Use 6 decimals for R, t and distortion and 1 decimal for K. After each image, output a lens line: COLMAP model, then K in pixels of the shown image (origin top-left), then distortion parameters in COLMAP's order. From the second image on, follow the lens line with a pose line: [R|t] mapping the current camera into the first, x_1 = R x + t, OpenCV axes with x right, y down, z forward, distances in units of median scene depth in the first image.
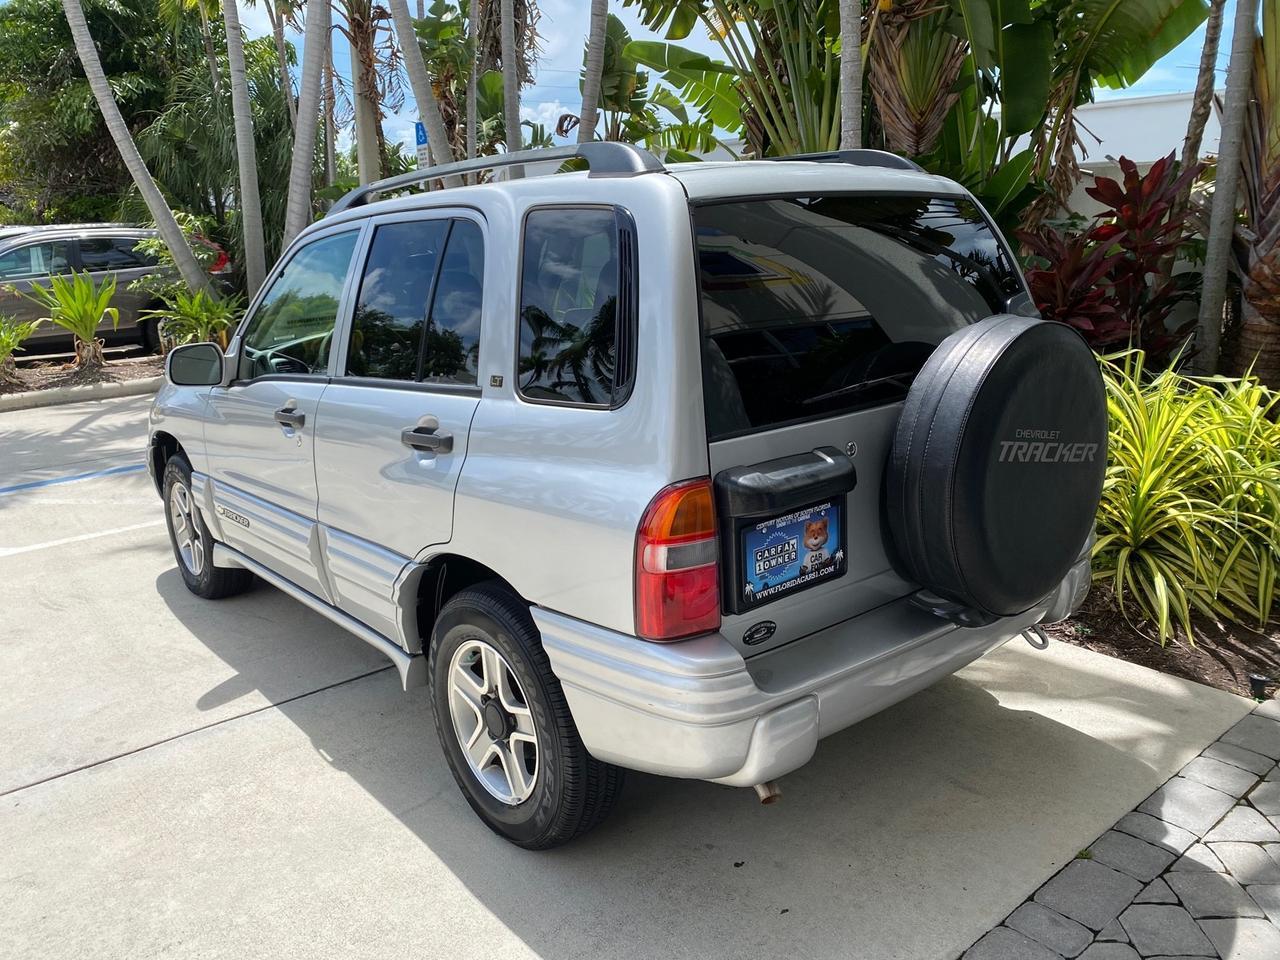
lens RADIAL K [[973.4, 0, 650.8], [0, 973.4, 480.2], [0, 0, 1]] dist [0.024098, -0.028035]
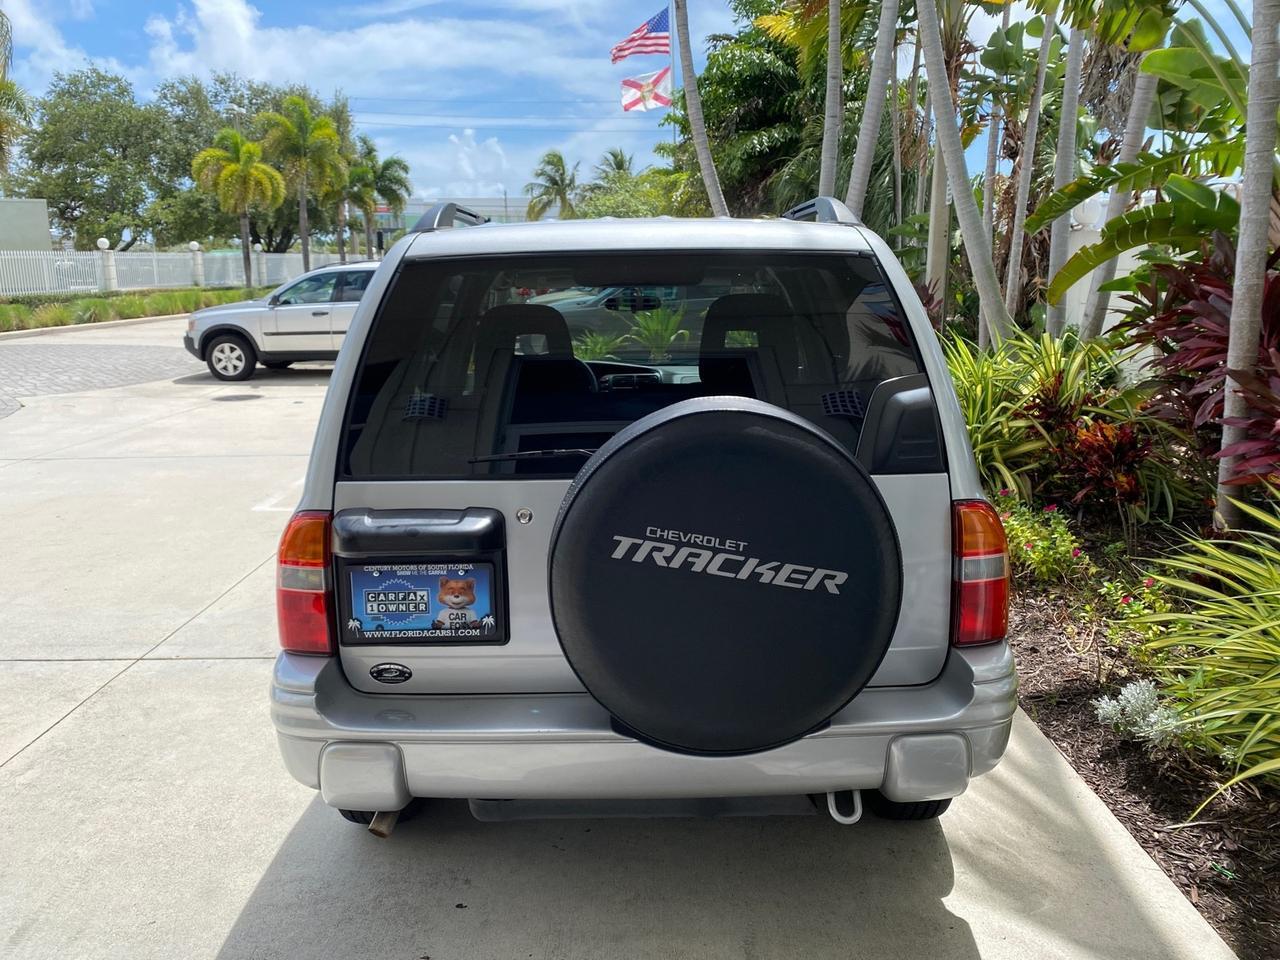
lens RADIAL K [[965.2, 0, 604.7], [0, 965.2, 482.4], [0, 0, 1]] dist [-0.003569, -0.001241]
pose [[0.769736, 0.154088, -0.619486, 0.644532], [-0.169272, 0.984960, 0.034667, -0.084338], [0.615510, 0.078177, 0.784242, 0.231484]]
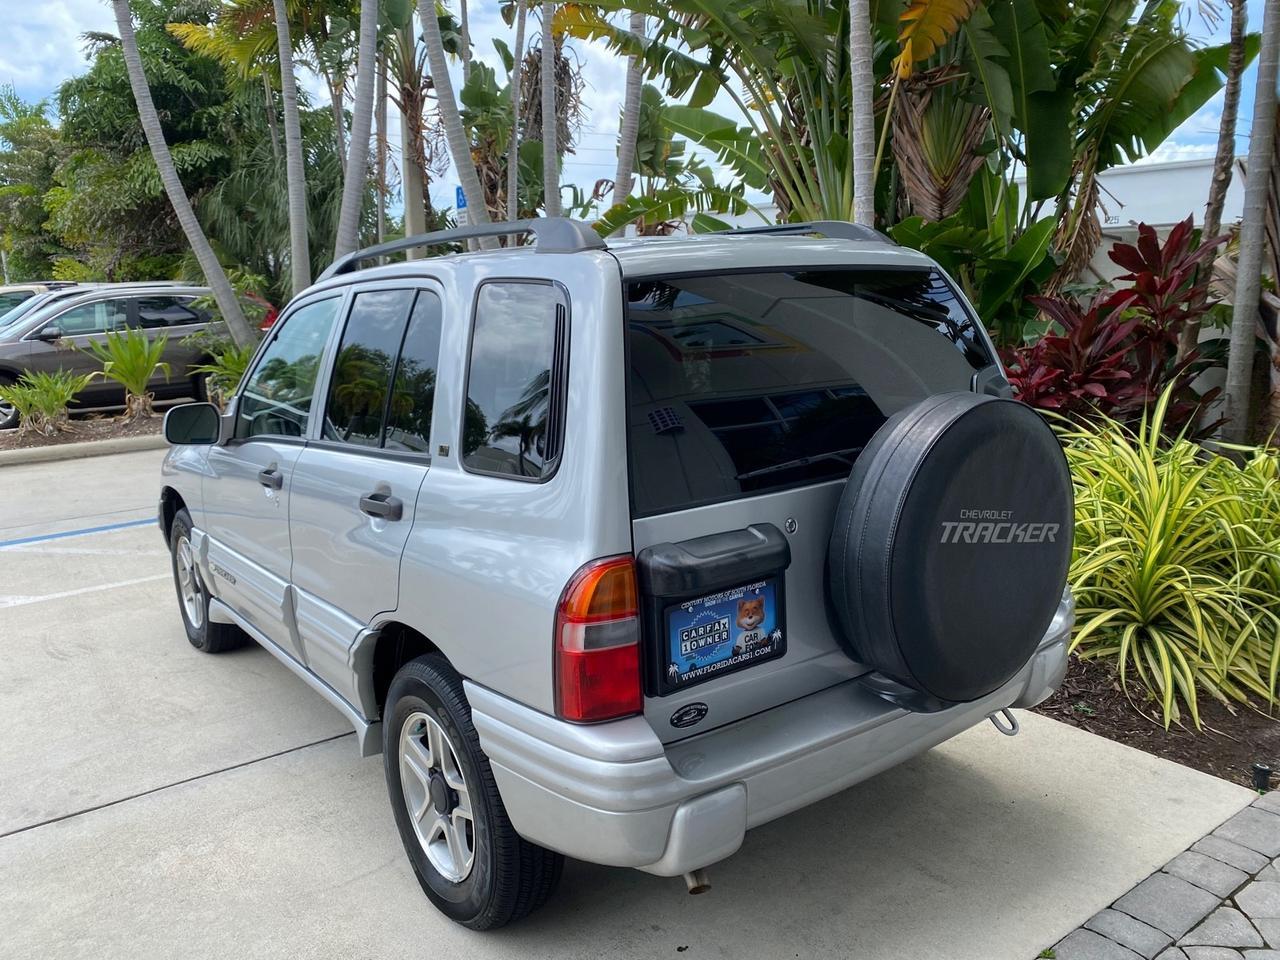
lens RADIAL K [[966.7, 0, 637.7], [0, 966.7, 497.3], [0, 0, 1]] dist [0.003988, -0.001966]
pose [[0.998204, 0.016750, -0.057510, 0.081328], [-0.018947, 0.999103, -0.037882, -0.016058], [0.056824, 0.038904, 0.997626, 0.018021]]
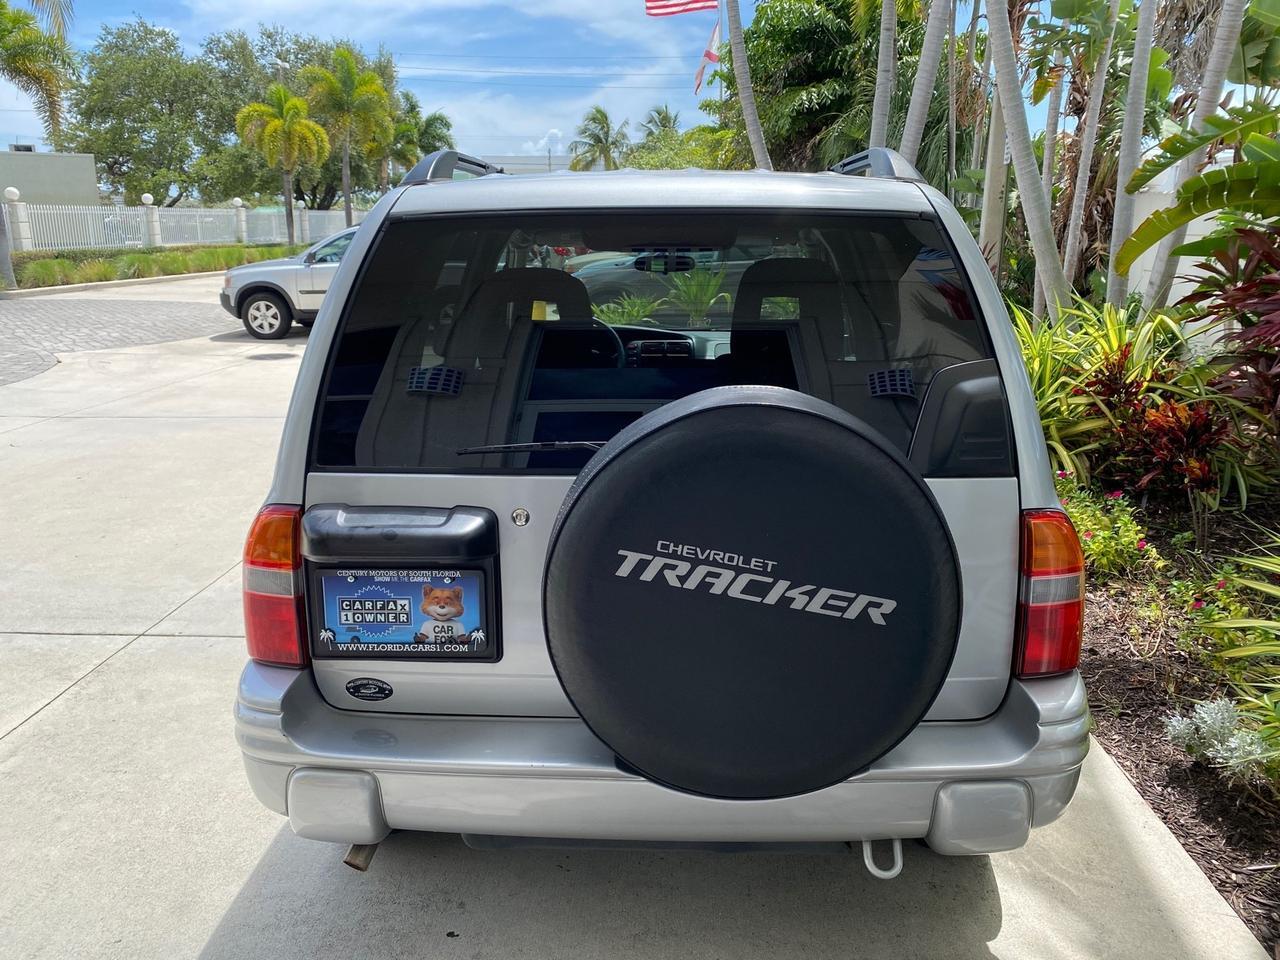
lens RADIAL K [[965.6, 0, 596.3], [0, 965.6, 480.4], [0, 0, 1]] dist [0.000350, 0.002271]
pose [[0.736262, 0.193024, -0.648583, 0.594068], [-0.186640, 0.979203, 0.079548, -0.107017], [0.650449, 0.062484, 0.756976, 0.317578]]
